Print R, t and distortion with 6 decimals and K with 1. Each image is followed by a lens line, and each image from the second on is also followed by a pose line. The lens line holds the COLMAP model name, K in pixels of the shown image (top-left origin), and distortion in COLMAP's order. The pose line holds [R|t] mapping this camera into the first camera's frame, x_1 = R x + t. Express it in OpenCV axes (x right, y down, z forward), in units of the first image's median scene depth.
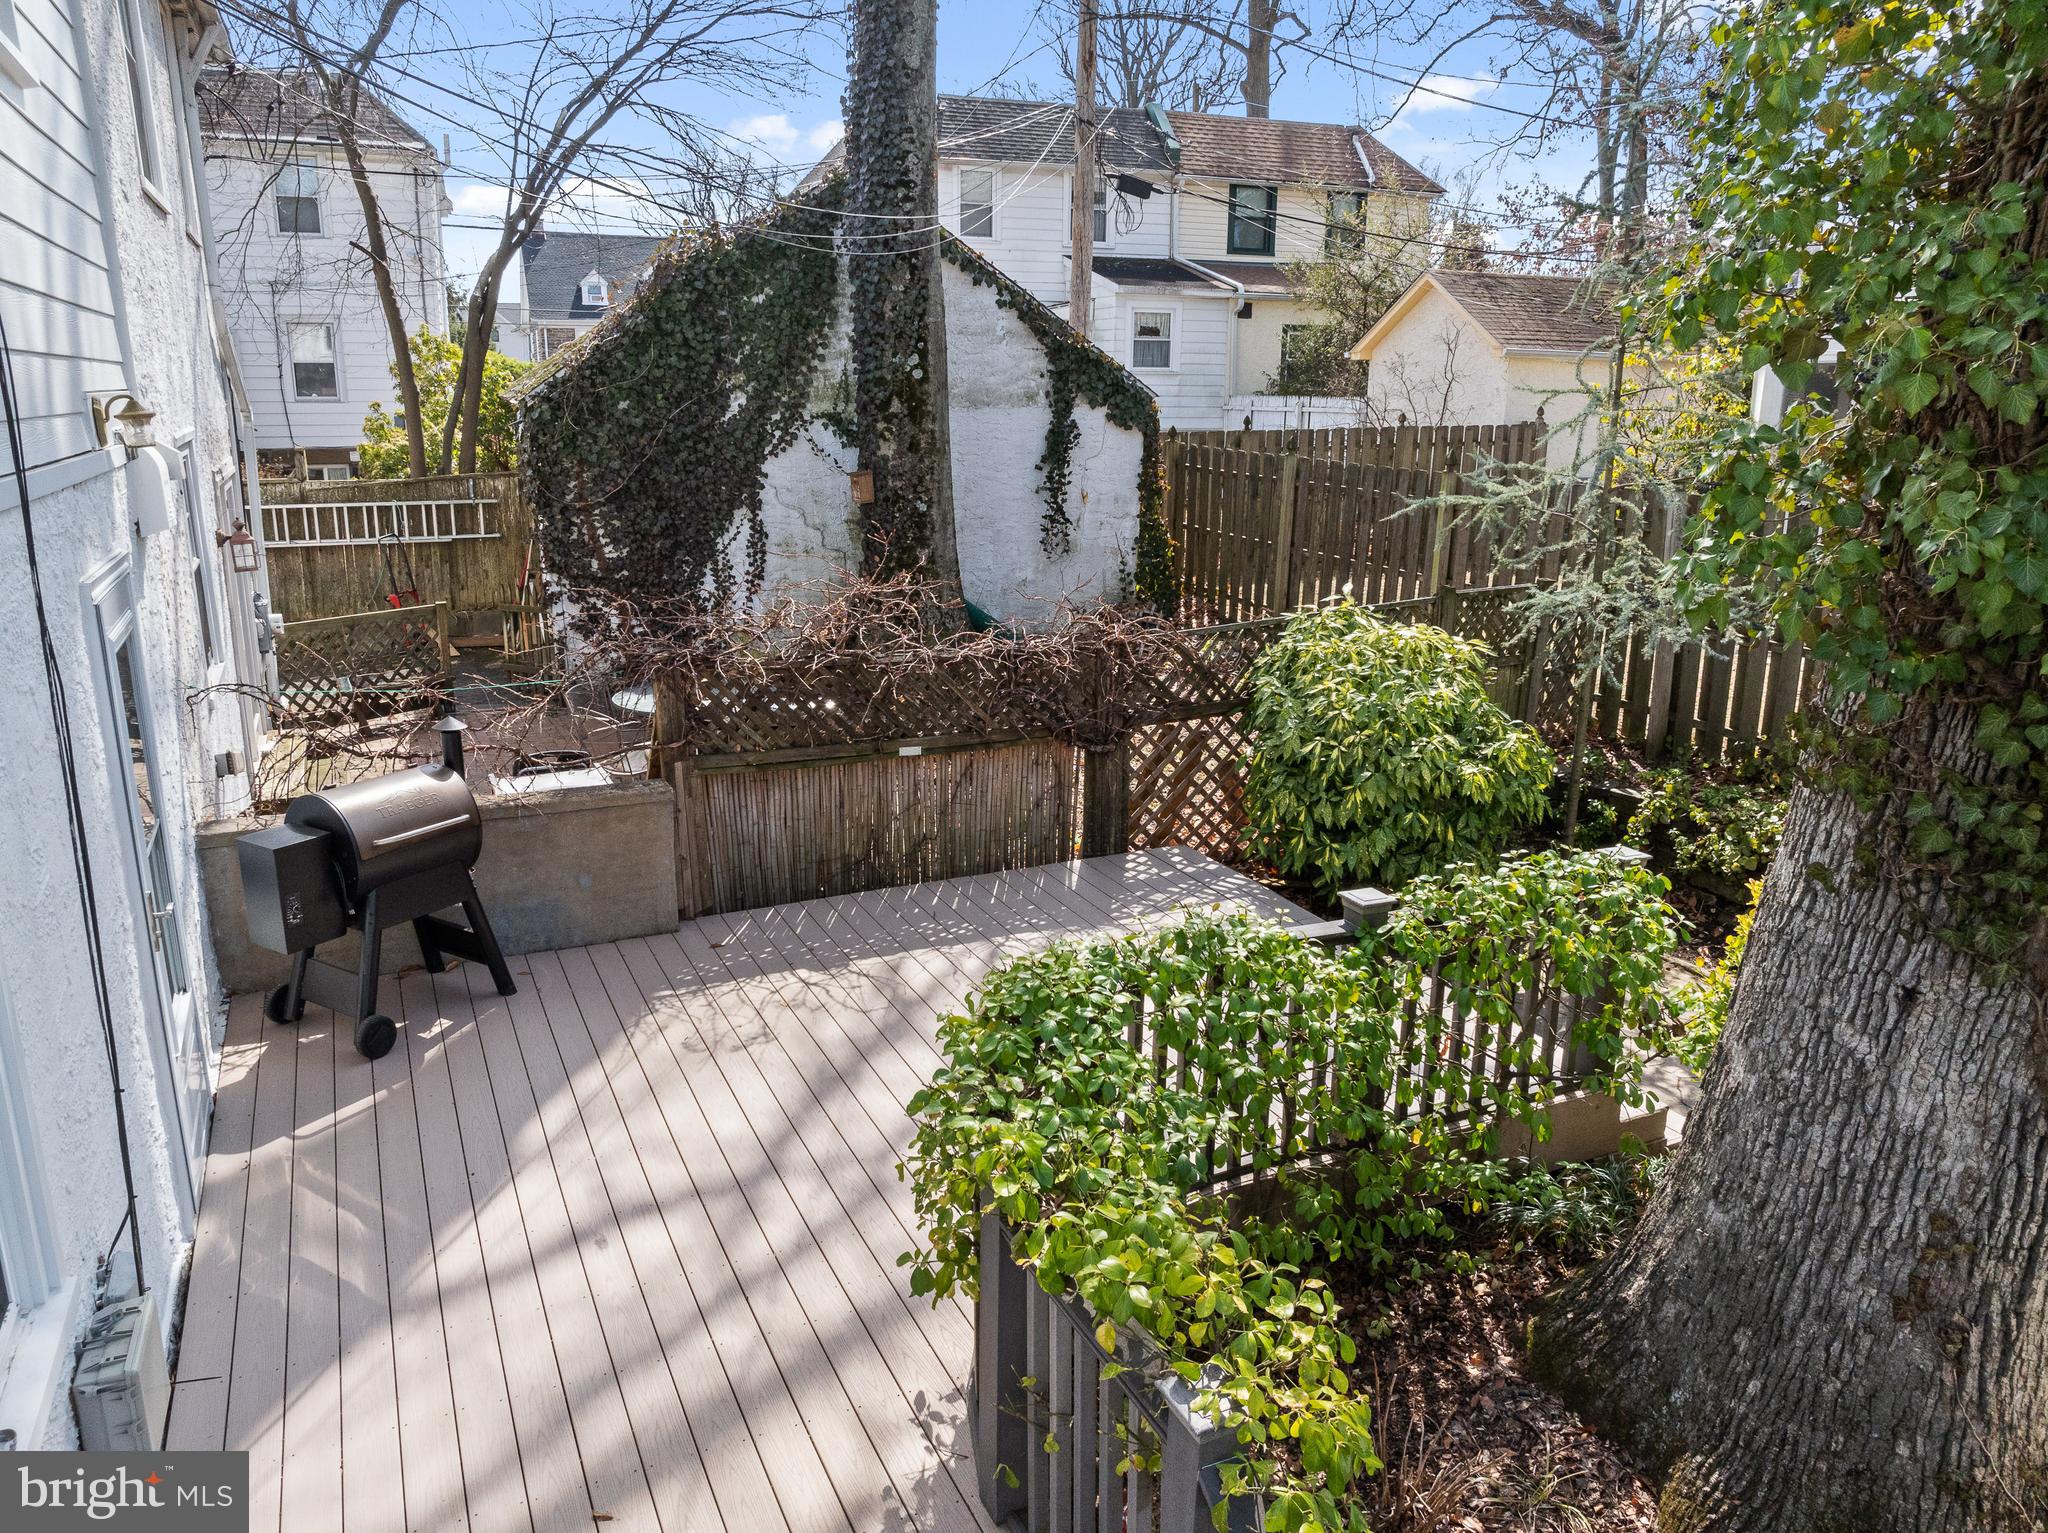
lens RADIAL K [[1448.5, 0, 1023.5], [0, 1448.5, 761.2], [0, 0, 1]] dist [-0.026693, -0.006871]
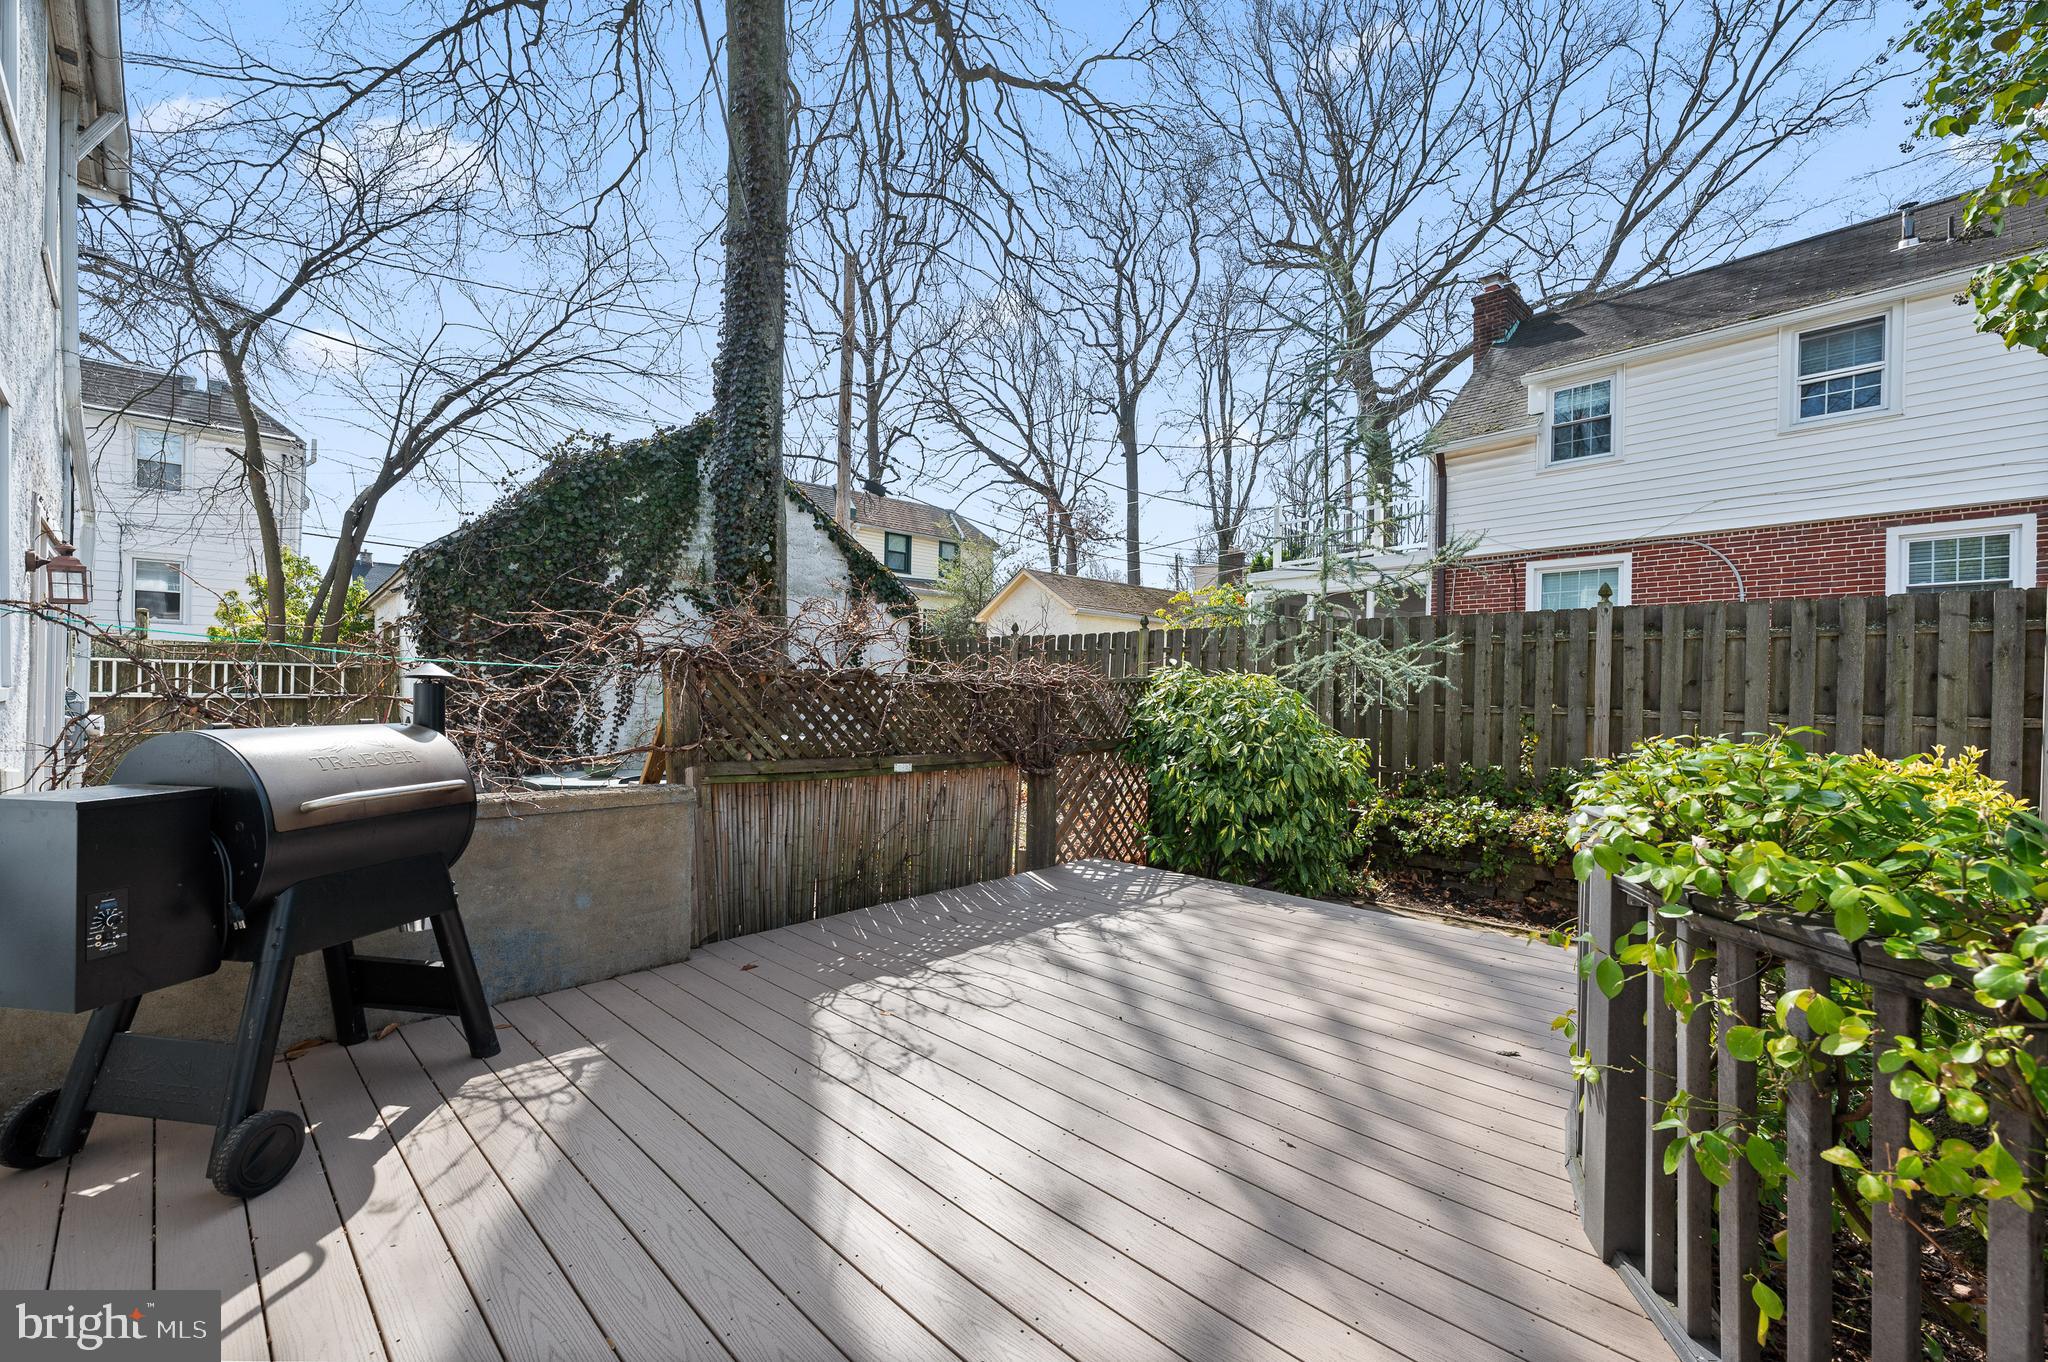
lens RADIAL K [[825.9, 0, 1034.1], [0, 825.9, 686.8], [0, 0, 1]] dist [-0.001690, 0.000832]
pose [[0.928381, 0.008146, 0.371541, -0.132220], [0.085452, 0.968292, -0.234751, 0.052936], [-0.361673, 0.249687, 0.898248, 0.252452]]
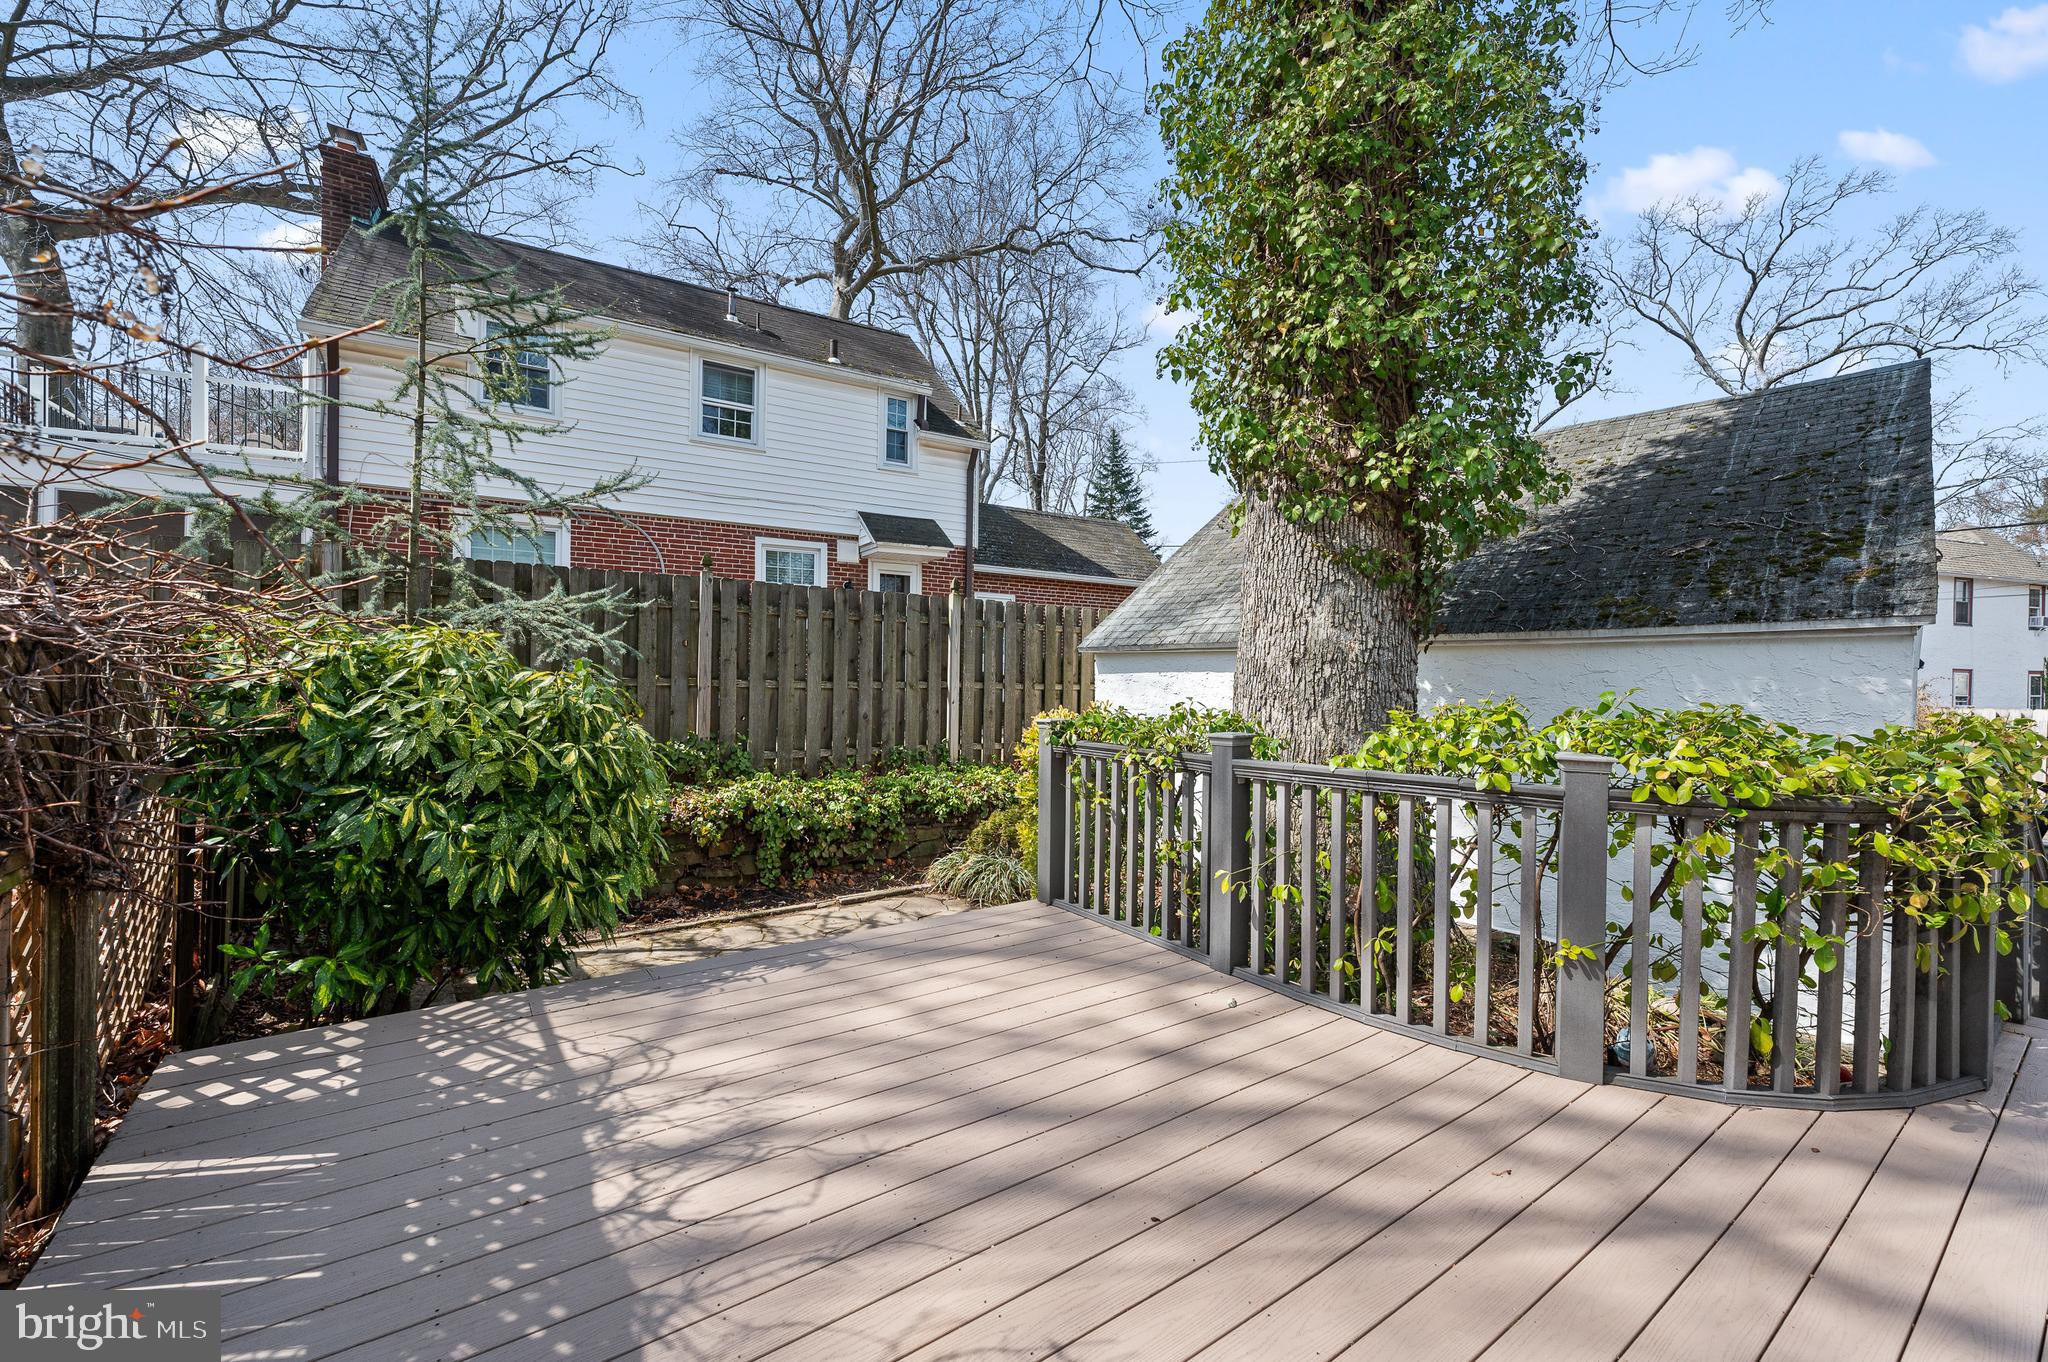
lens RADIAL K [[825.9, 0, 1029.6], [0, 825.9, 678.2], [0, 0, 1]] dist [-0.001690, 0.000832]
pose [[-0.183438, -0.010547, 0.982975, -0.151575], [0.235953, 0.970238, 0.054443, -0.009147], [-0.954294, 0.241922, -0.175490, 0.503142]]
